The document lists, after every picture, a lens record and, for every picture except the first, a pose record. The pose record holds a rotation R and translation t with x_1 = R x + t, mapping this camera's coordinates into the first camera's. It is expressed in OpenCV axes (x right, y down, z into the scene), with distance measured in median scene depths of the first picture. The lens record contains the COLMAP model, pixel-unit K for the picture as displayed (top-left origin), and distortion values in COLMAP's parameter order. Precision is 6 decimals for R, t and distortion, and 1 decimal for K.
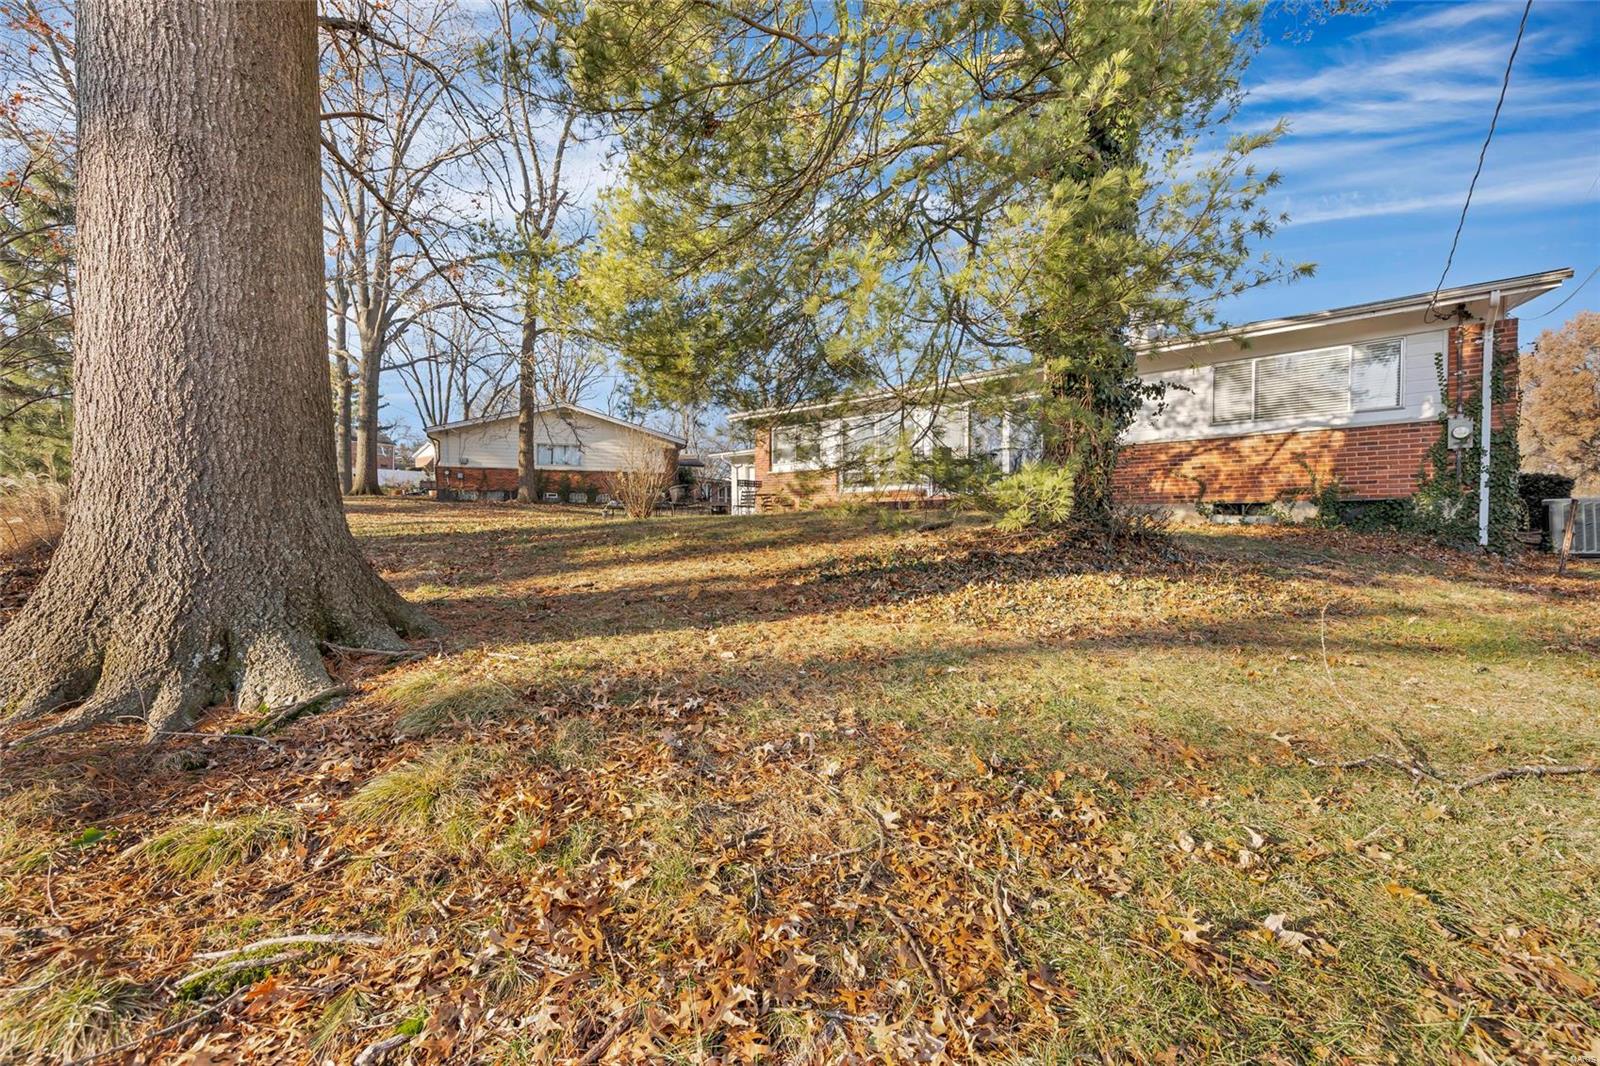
lens RADIAL K [[631.7, 0, 800.1], [0, 631.7, 533.0], [0, 0, 1]] dist [0.013440, 0.000061]
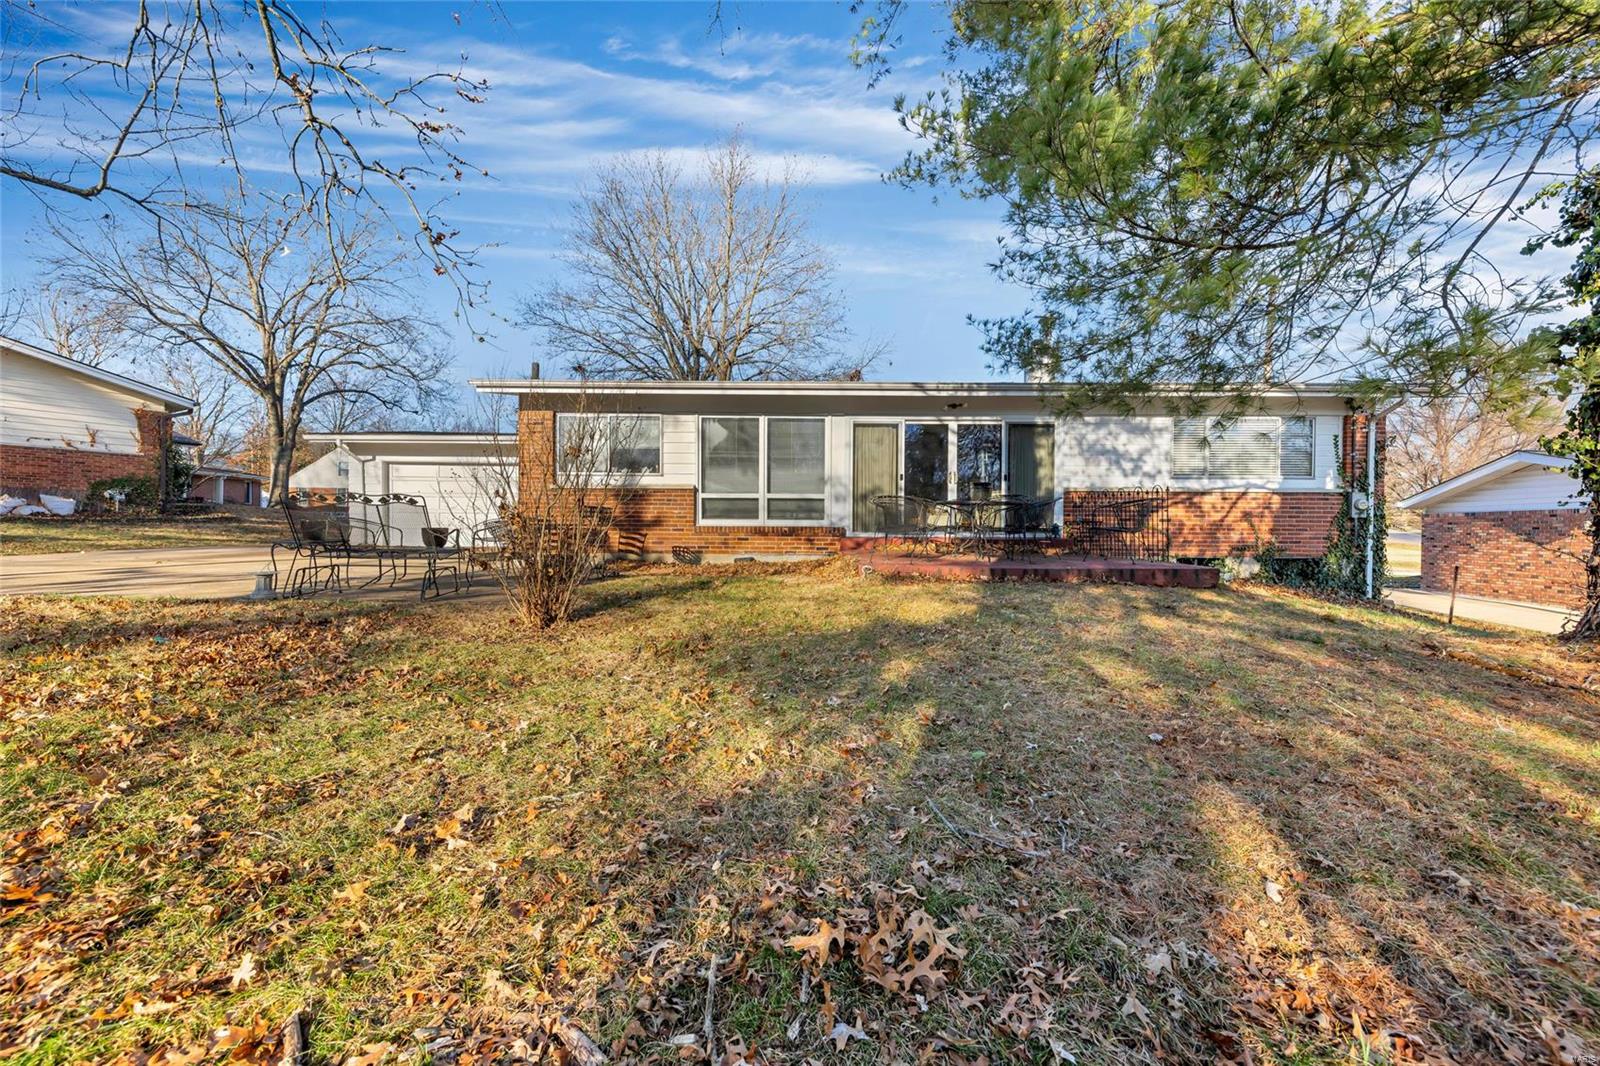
lens RADIAL K [[631.7, 0, 802.4], [0, 631.7, 530.5], [0, 0, 1]] dist [0.013440, 0.000061]
pose [[0.754757, -0.002806, 0.655998, -0.467846], [0.001991, 0.999996, 0.001987, -0.098462], [-0.656001, -0.000193, 0.754760, 0.684589]]
